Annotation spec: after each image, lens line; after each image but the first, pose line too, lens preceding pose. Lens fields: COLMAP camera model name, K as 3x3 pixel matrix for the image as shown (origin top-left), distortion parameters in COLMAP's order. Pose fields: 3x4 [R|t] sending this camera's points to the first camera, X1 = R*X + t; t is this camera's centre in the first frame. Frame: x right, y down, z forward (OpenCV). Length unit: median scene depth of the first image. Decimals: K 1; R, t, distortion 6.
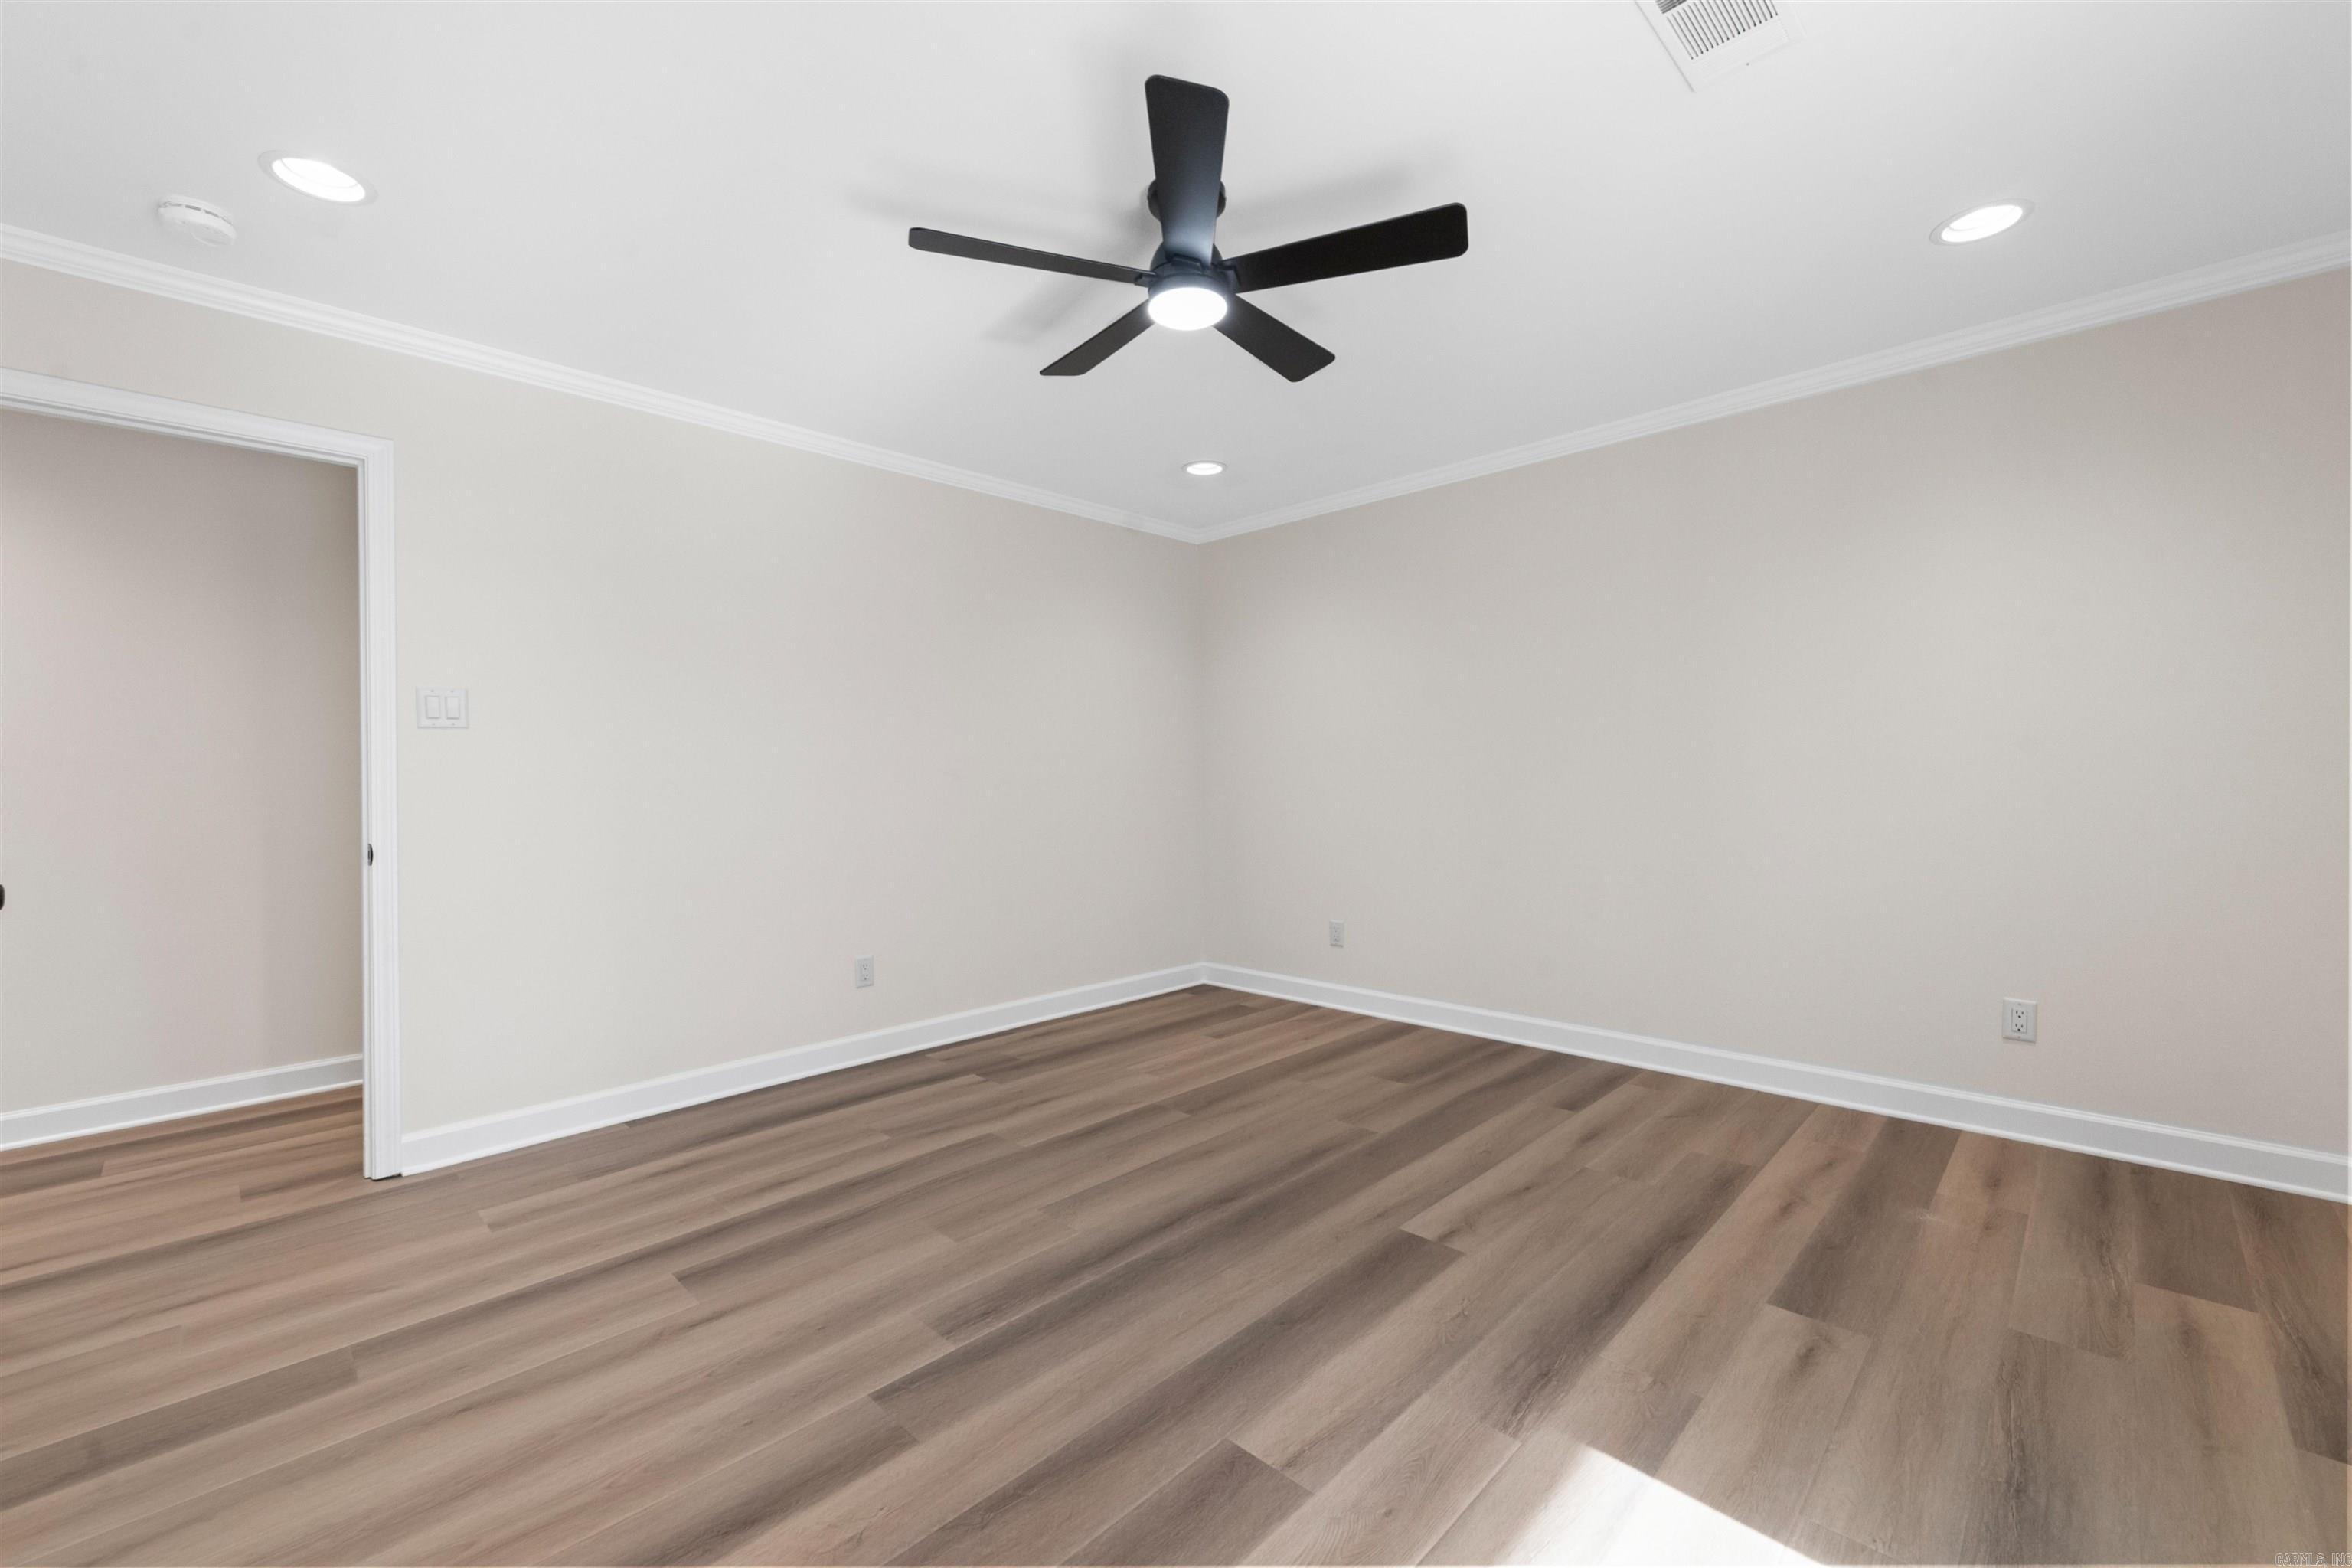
lens RADIAL K [[951.0, 0, 1176.0], [0, 951.0, 784.0], [0, 0, 1]] dist [-0.000132, -0.000548]
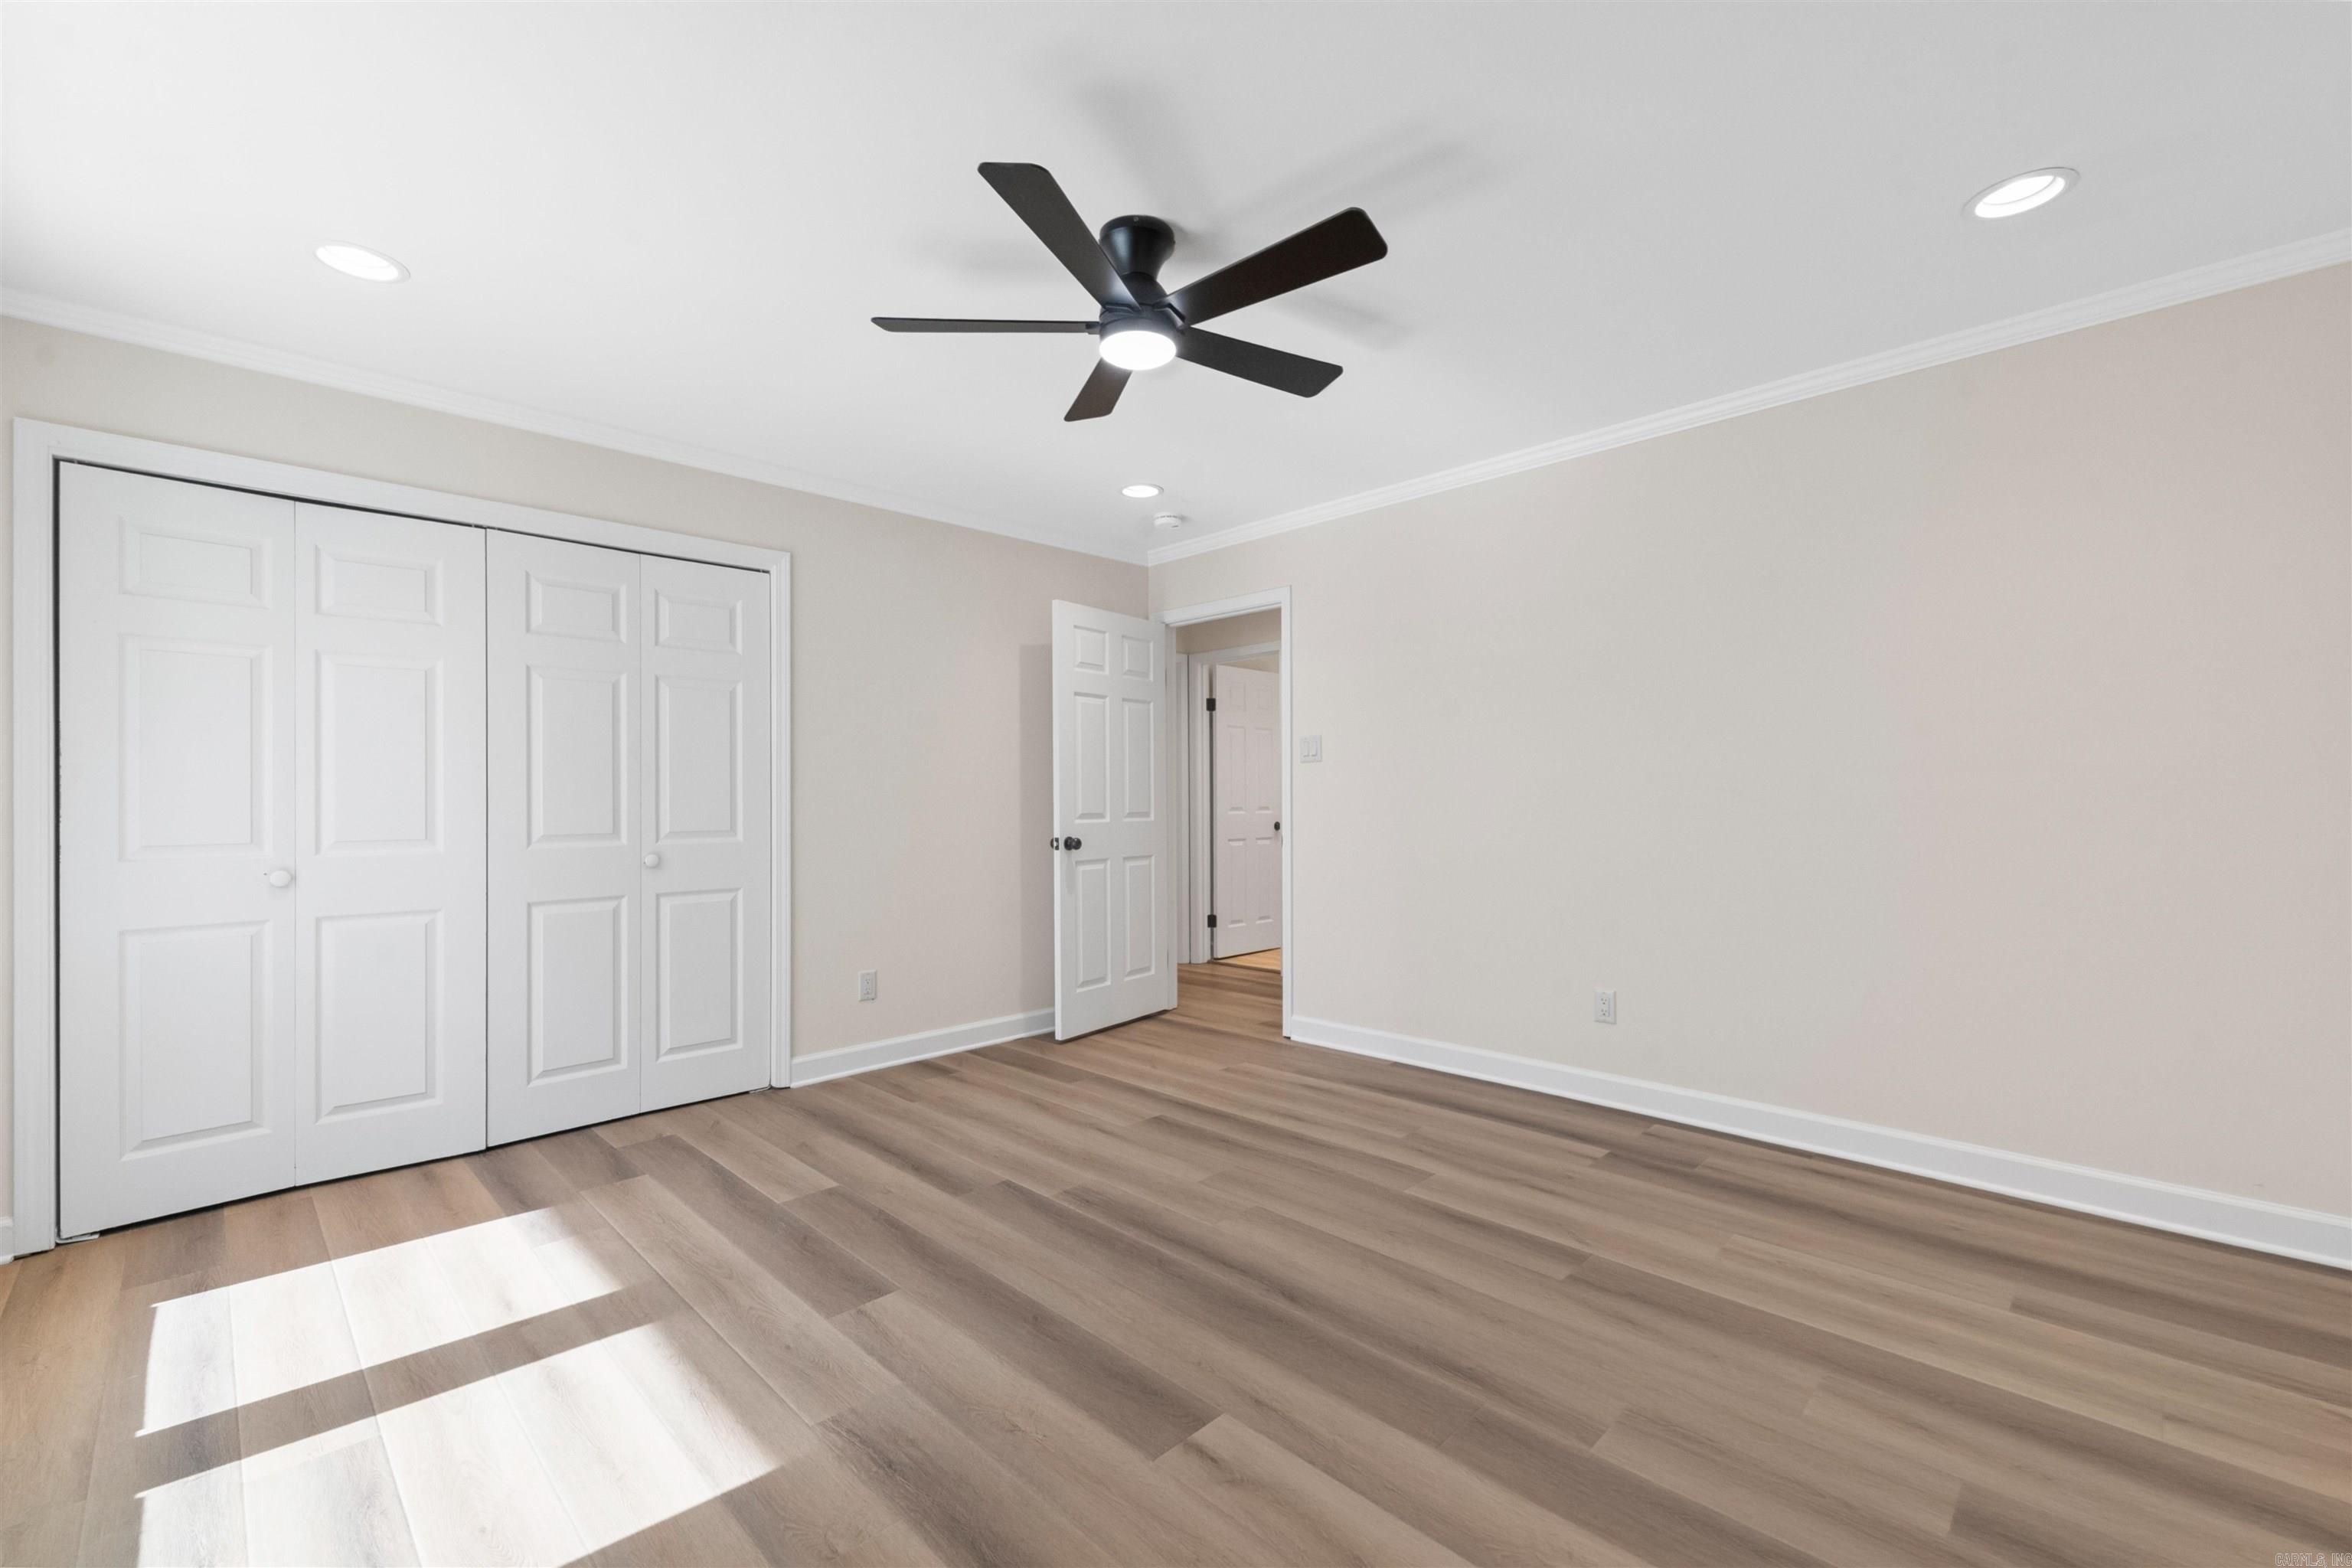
lens RADIAL K [[978.5, 0, 1183.7], [0, 978.5, 800.1], [0, 0, 1]] dist [0.001070, 0.000086]
pose [[-0.007852, 0.017557, -0.999815, 0.876290], [0.000773, 0.999846, 0.017551, -0.025841], [0.999969, -0.000635, -0.007864, 0.856767]]
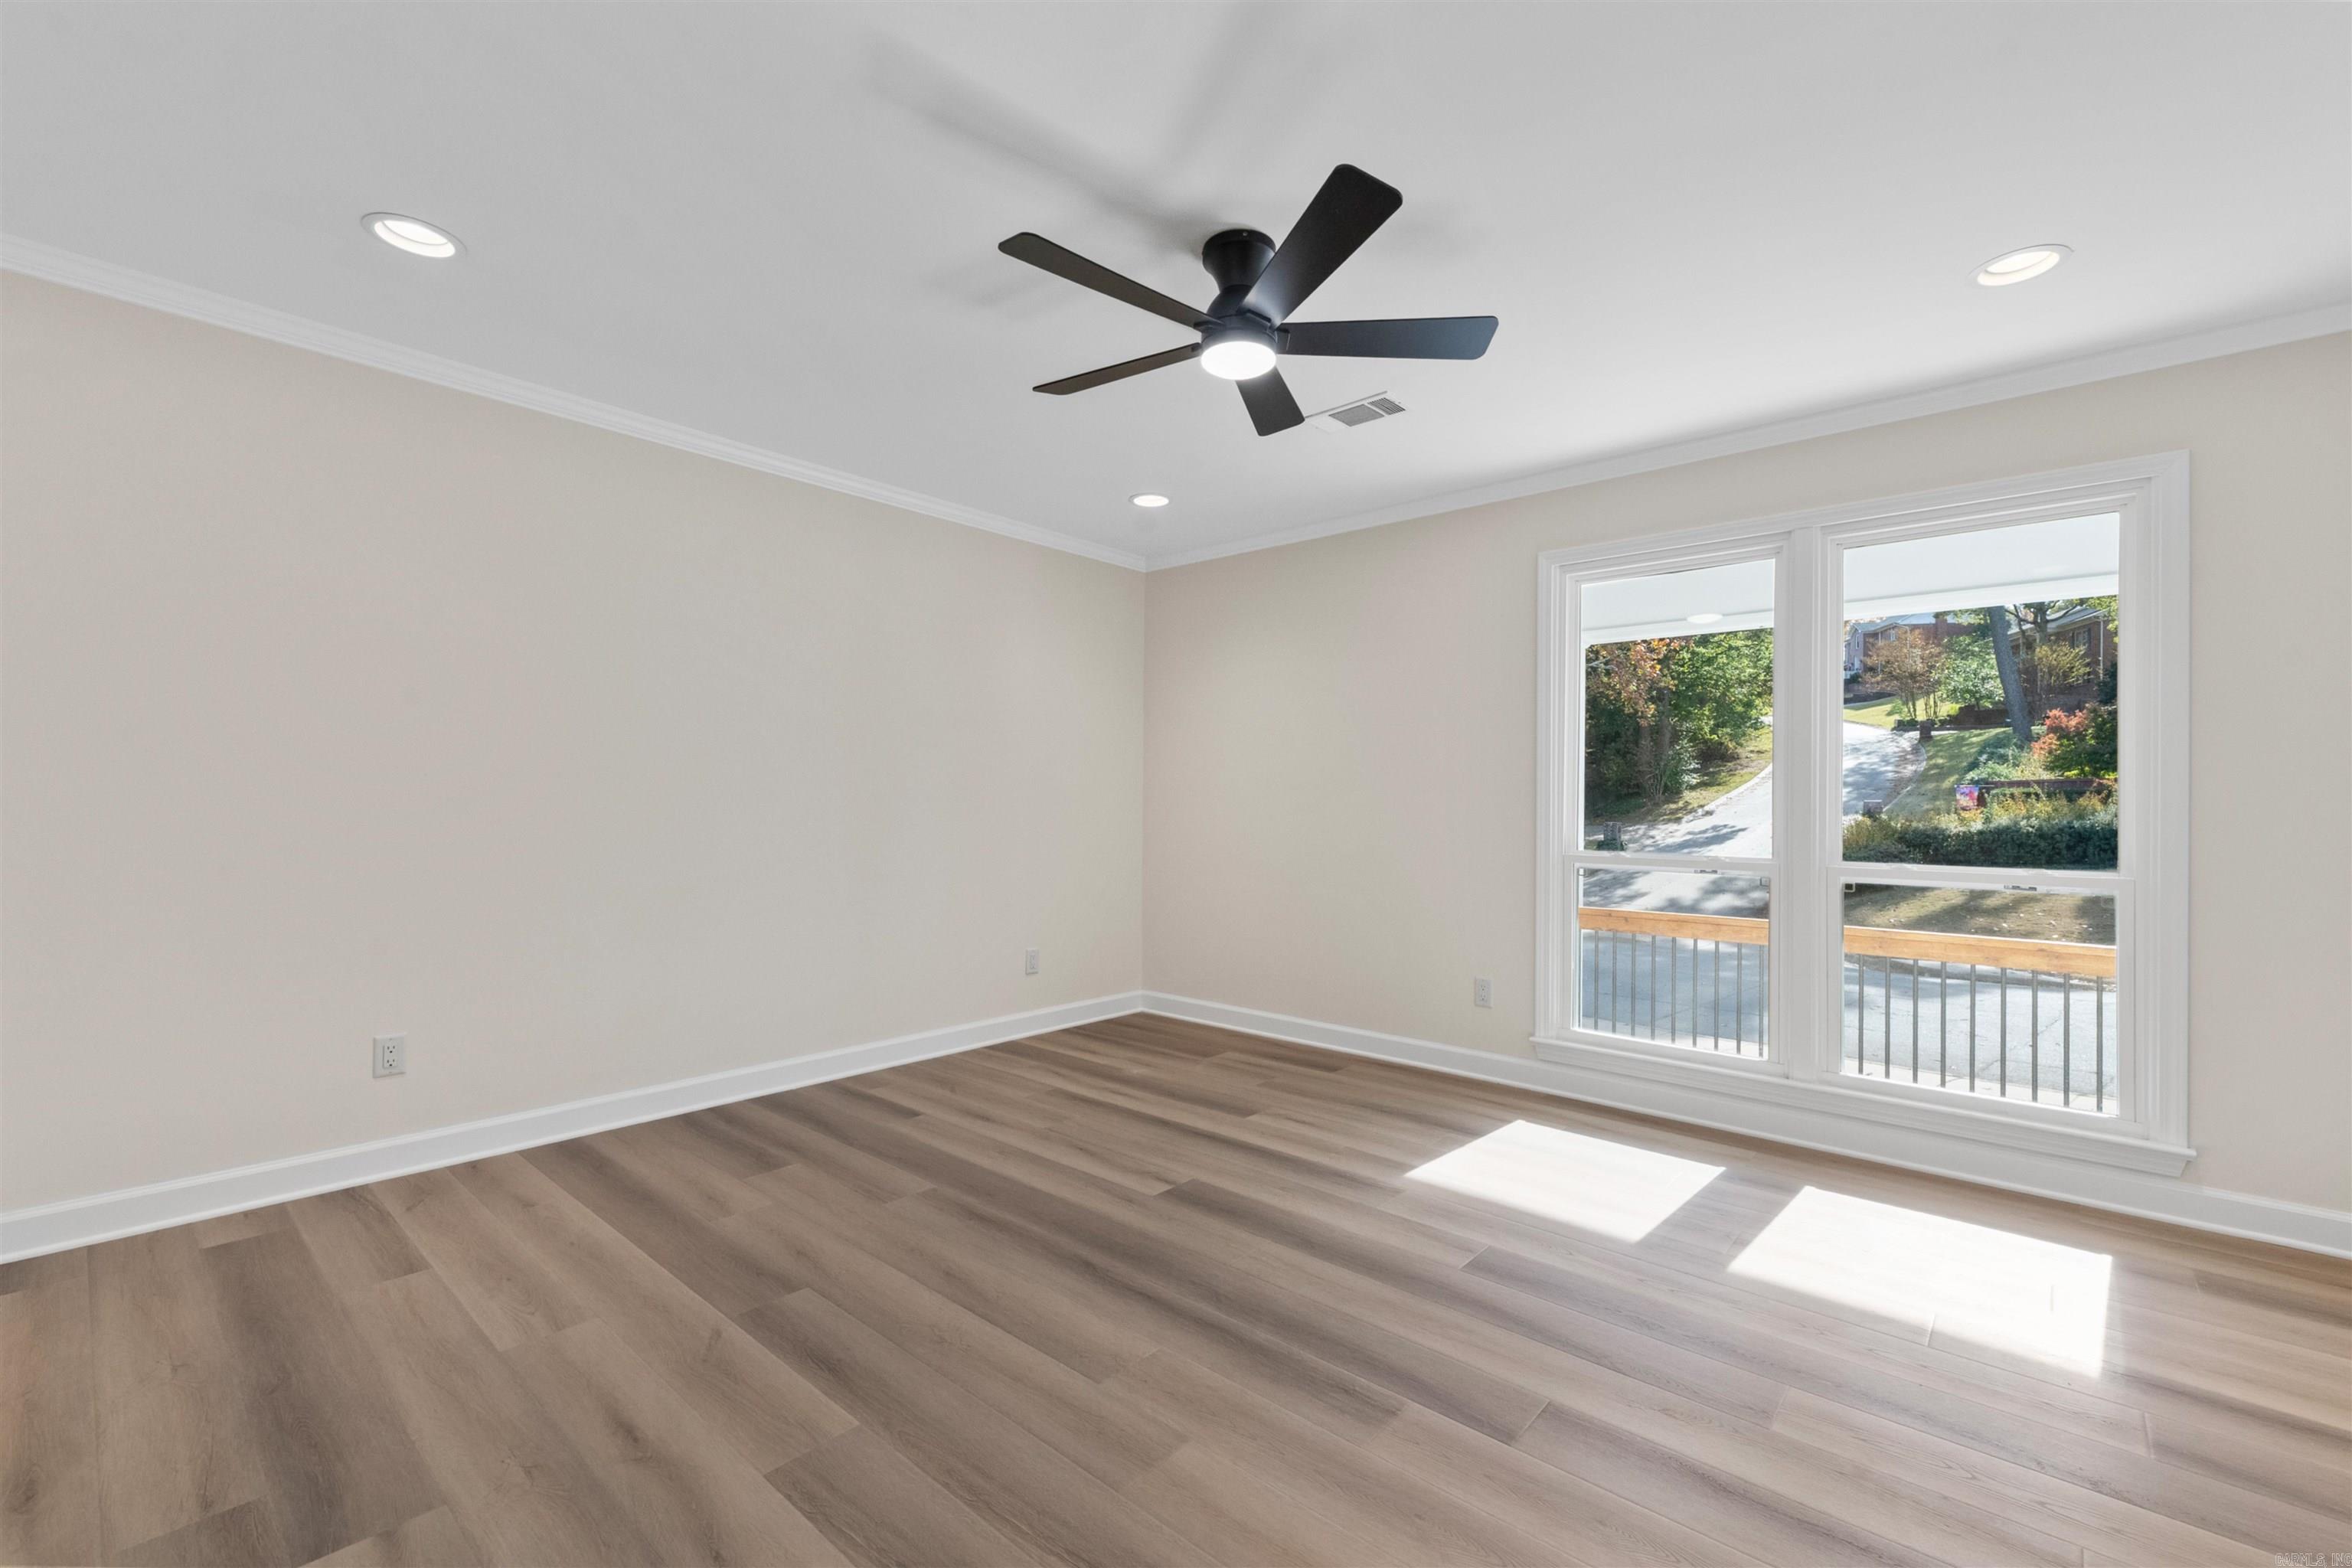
lens RADIAL K [[978.5, 0, 1183.7], [0, 978.5, 800.1], [0, 0, 1]] dist [0.001070, 0.000086]
pose [[-0.052127, 0.015345, 0.998523, -0.853446], [-0.003004, 0.999875, -0.015522, 0.001134], [-0.998636, -0.003808, -0.052074, 0.902402]]
